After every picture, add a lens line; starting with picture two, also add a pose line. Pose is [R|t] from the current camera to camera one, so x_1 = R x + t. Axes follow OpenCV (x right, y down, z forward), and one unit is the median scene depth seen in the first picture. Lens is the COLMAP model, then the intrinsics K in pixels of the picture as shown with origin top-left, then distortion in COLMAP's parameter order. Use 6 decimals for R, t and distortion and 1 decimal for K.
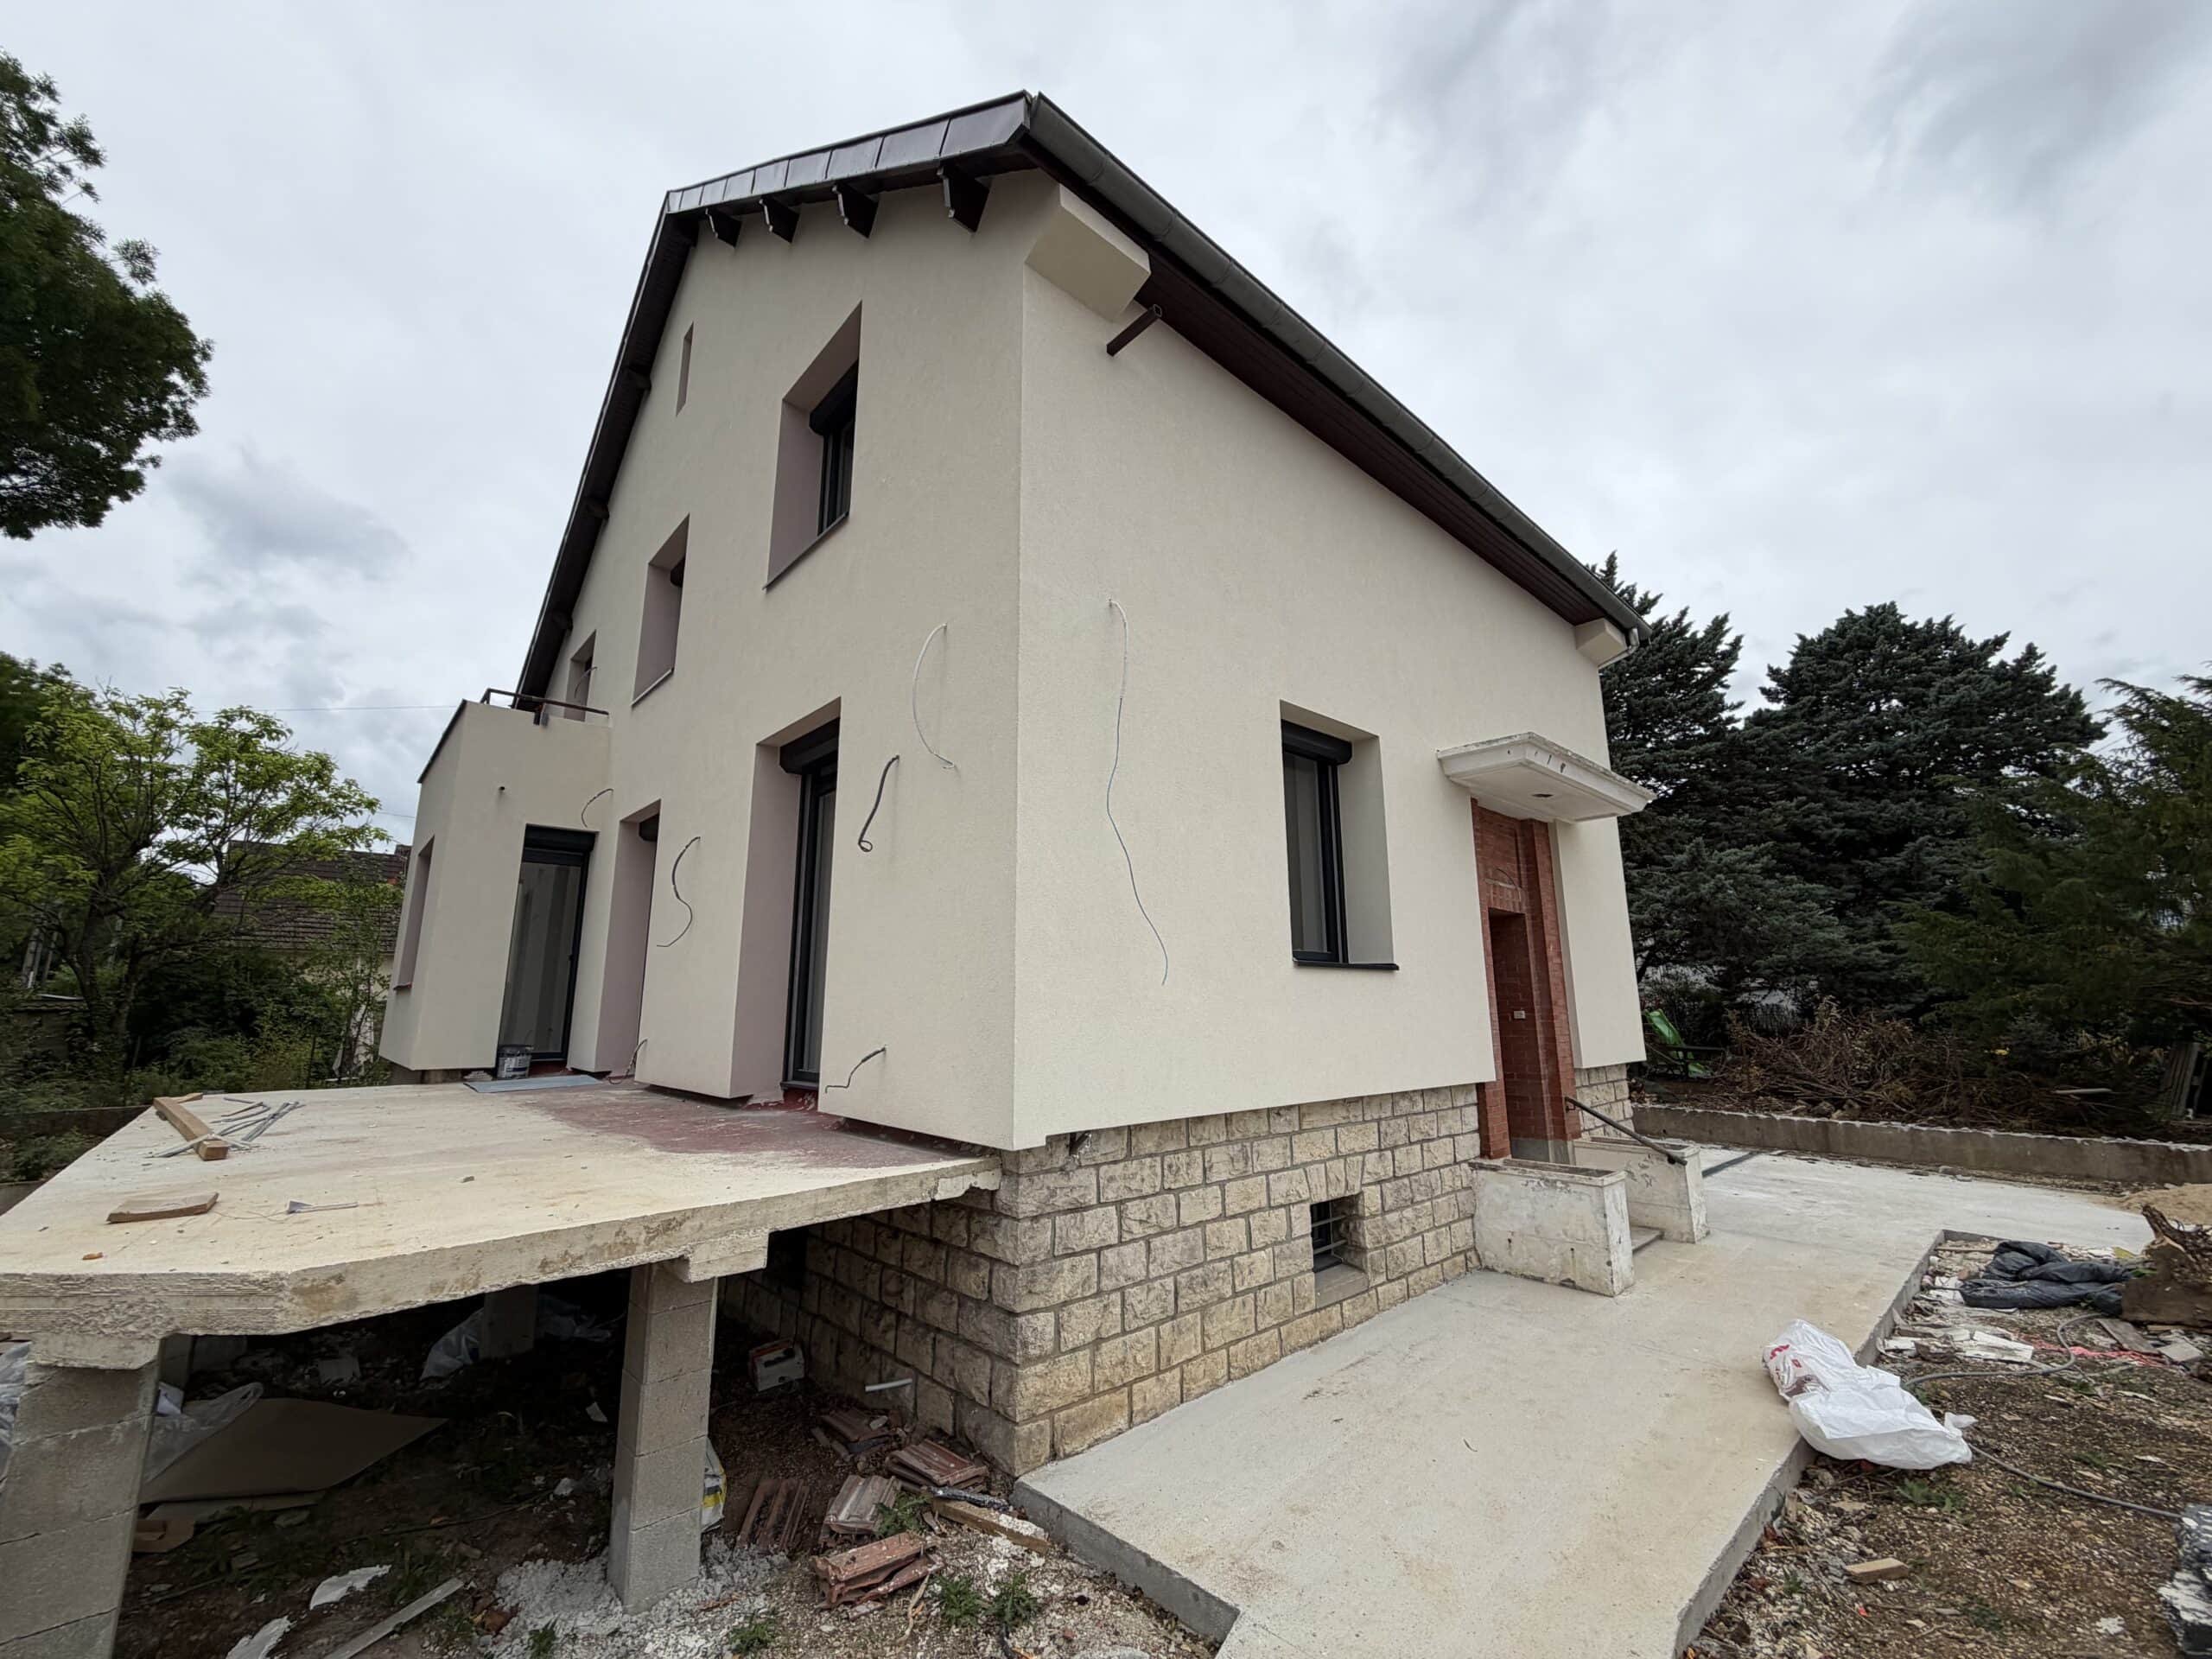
lens RADIAL K [[870.6, 0, 1095.8], [0, 870.6, 833.5], [0, 0, 1]] dist [-0.007890, 0.000265]
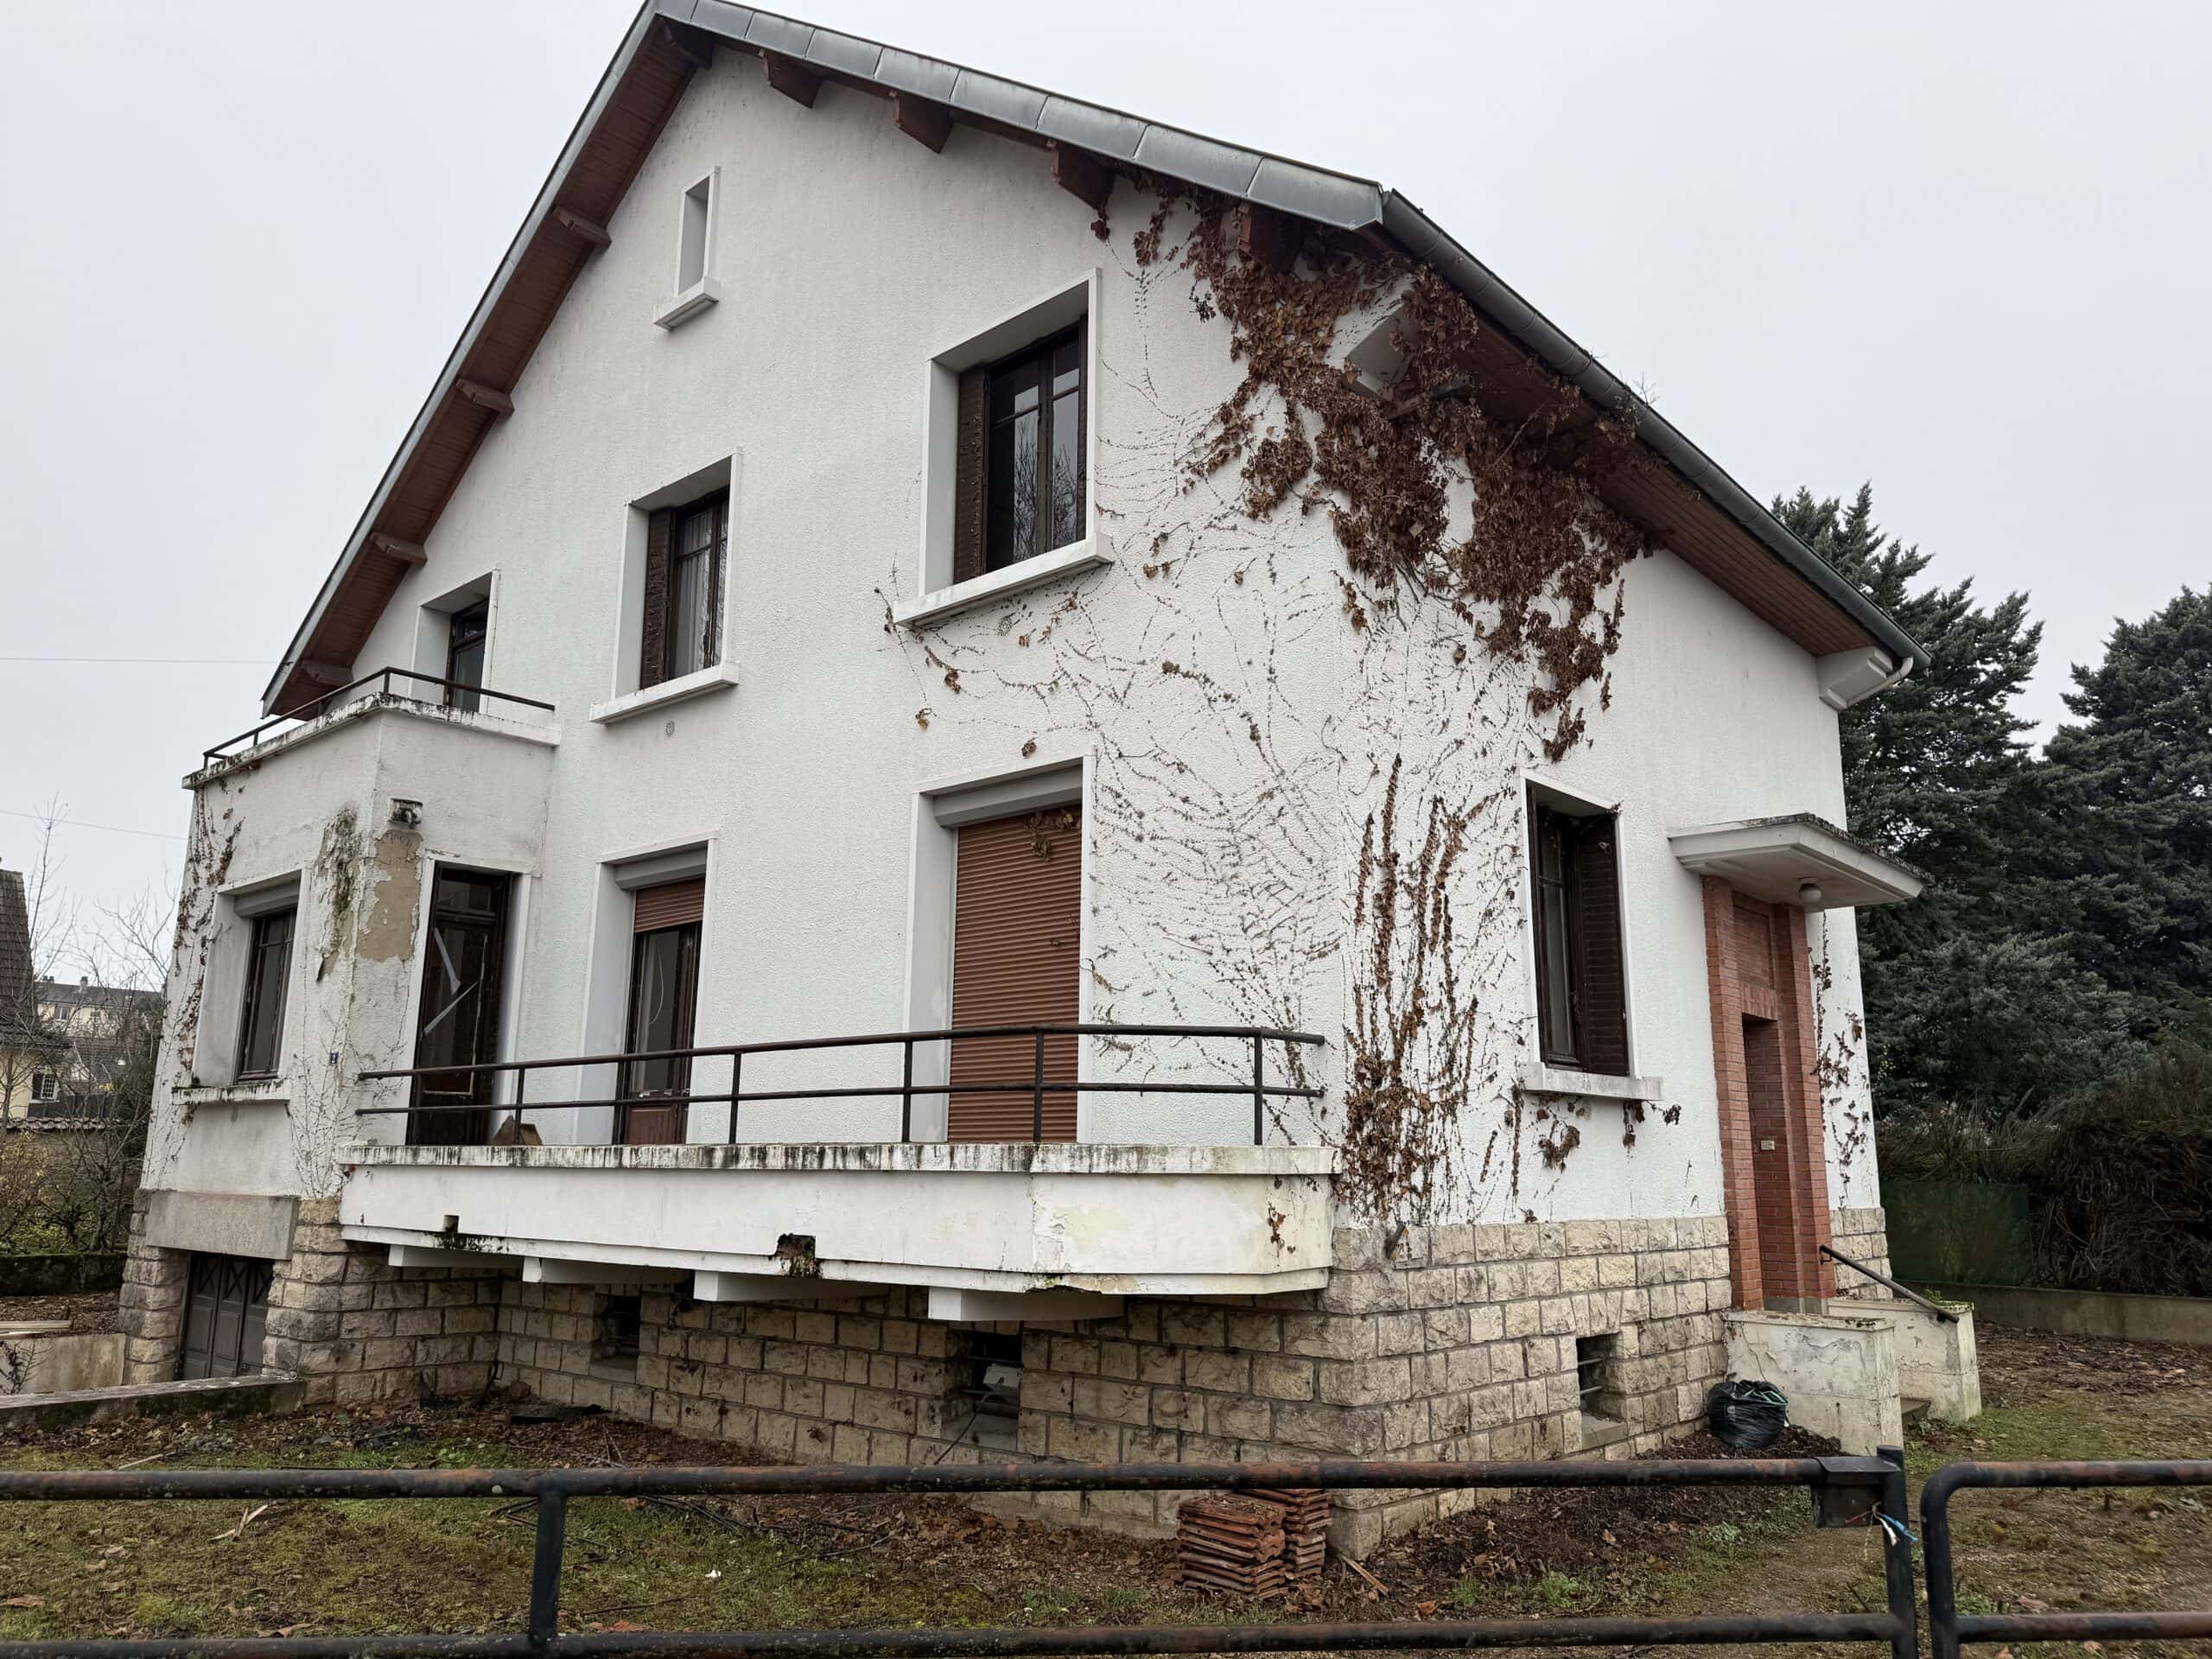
lens RADIAL K [[1556.3, 0, 1106.0], [0, 1556.3, 829.5], [0, 0, 1]] dist [-0.000303, -0.005828]
pose [[0.993980, 0.038021, 0.102749, -0.398322], [-0.036749, 0.999223, -0.014251, -0.058577], [-0.103211, 0.010389, 0.994605, -0.532759]]
